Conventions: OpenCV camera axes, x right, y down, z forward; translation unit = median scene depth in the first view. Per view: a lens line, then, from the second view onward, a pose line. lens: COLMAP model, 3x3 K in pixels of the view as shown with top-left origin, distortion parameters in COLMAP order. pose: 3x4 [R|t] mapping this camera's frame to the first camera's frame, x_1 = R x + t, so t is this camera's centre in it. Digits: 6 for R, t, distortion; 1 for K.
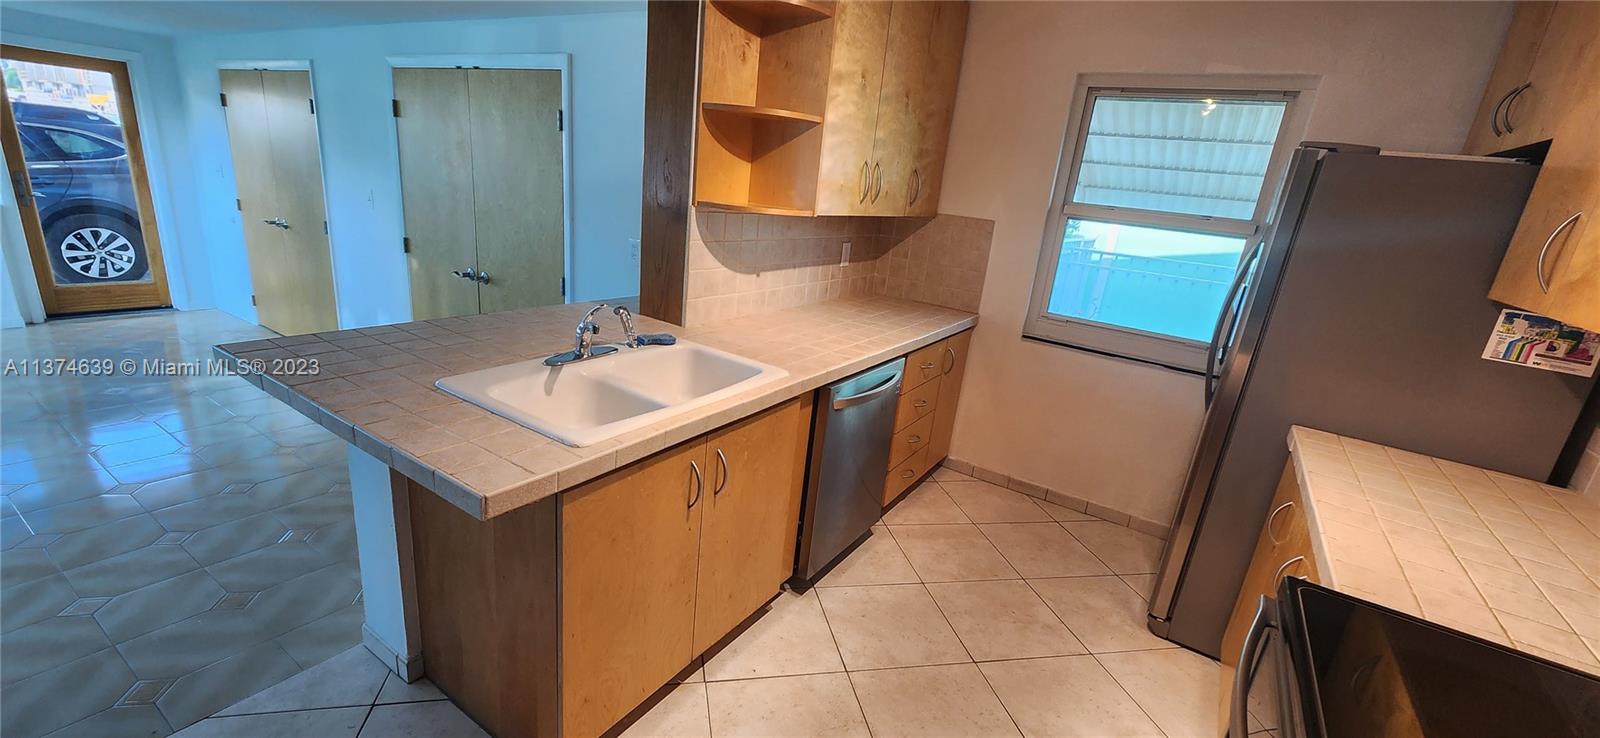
lens RADIAL K [[650.5, 0, 797.4], [0, 650.5, 375.2], [0, 0, 1]] dist [0.001199, 0.000078]
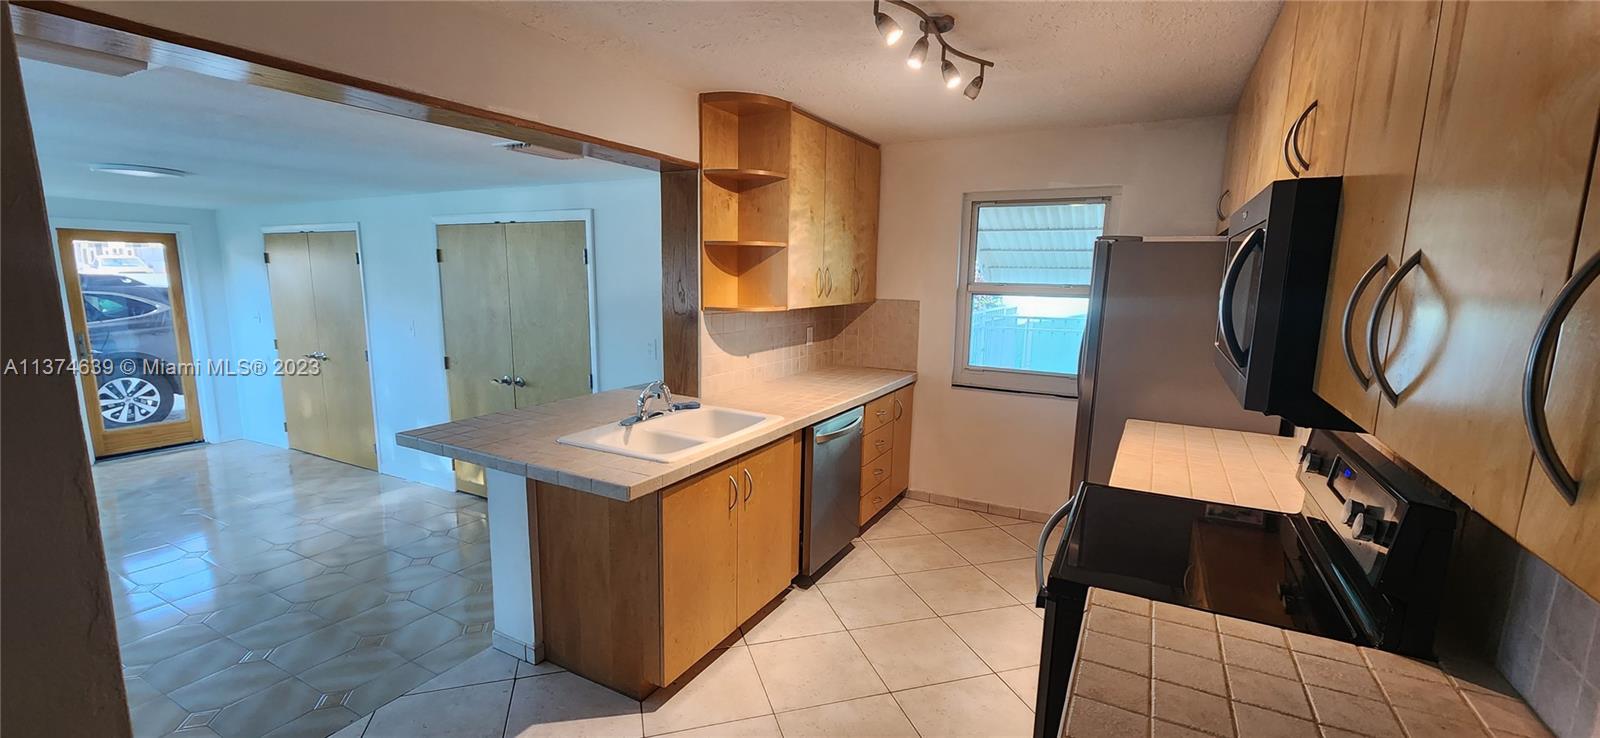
lens RADIAL K [[650.5, 0, 789.4], [0, 650.5, 371.7], [0, 0, 1]] dist [0.001199, 0.000078]
pose [[0.994053, -0.094424, 0.054242, -0.051456], [0.101138, 0.985188, -0.138475, 0.070913], [-0.040363, 0.143138, 0.988879, -0.322203]]
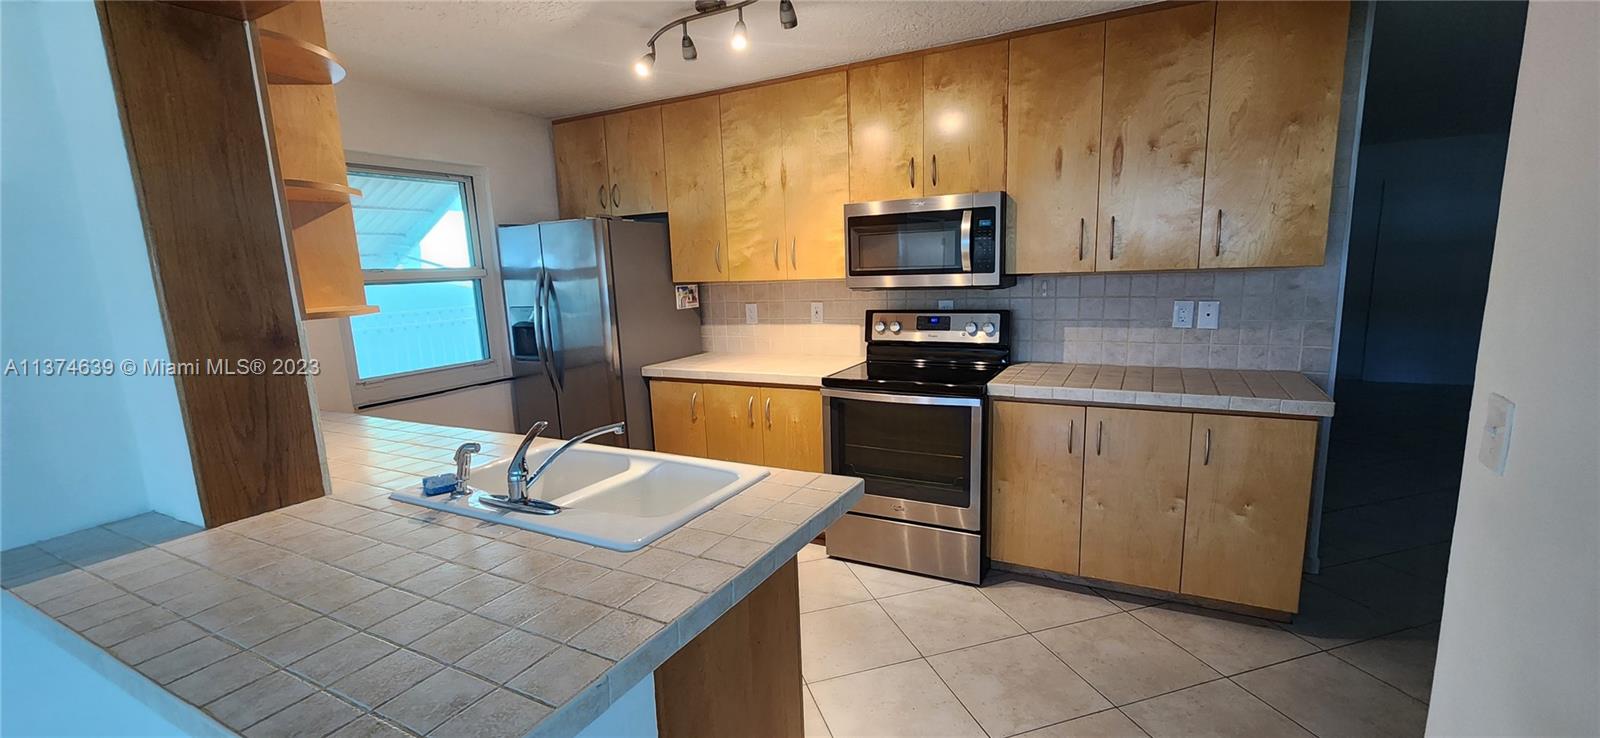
lens RADIAL K [[650.5, 0, 796.9], [0, 650.5, 376.3], [0, 0, 1]] dist [0.001199, 0.000078]
pose [[-0.094487, -0.264615, 0.959714, -0.757699], [0.315807, 0.906268, 0.280971, -0.199147], [-0.944107, 0.329633, -0.002064, 0.440026]]
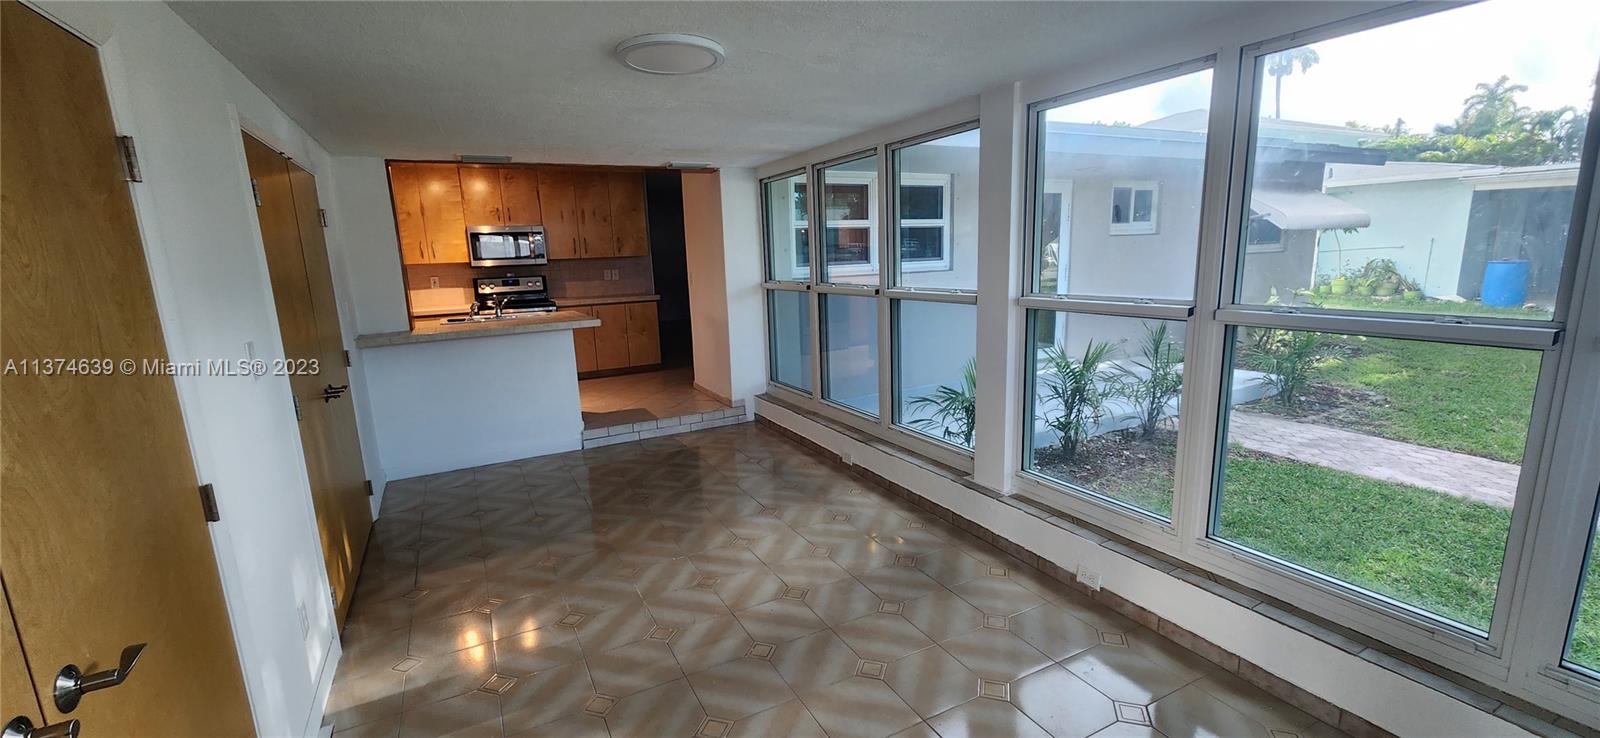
lens RADIAL K [[650.5, 0, 794.8], [0, 650.5, 376.6], [0, 0, 1]] dist [0.001199, 0.000078]
pose [[-0.875705, -0.169259, 0.452208, -1.901820], [0.080305, 0.872448, 0.482063, -0.735001], [-0.476121, 0.458460, -0.750415, 1.819857]]
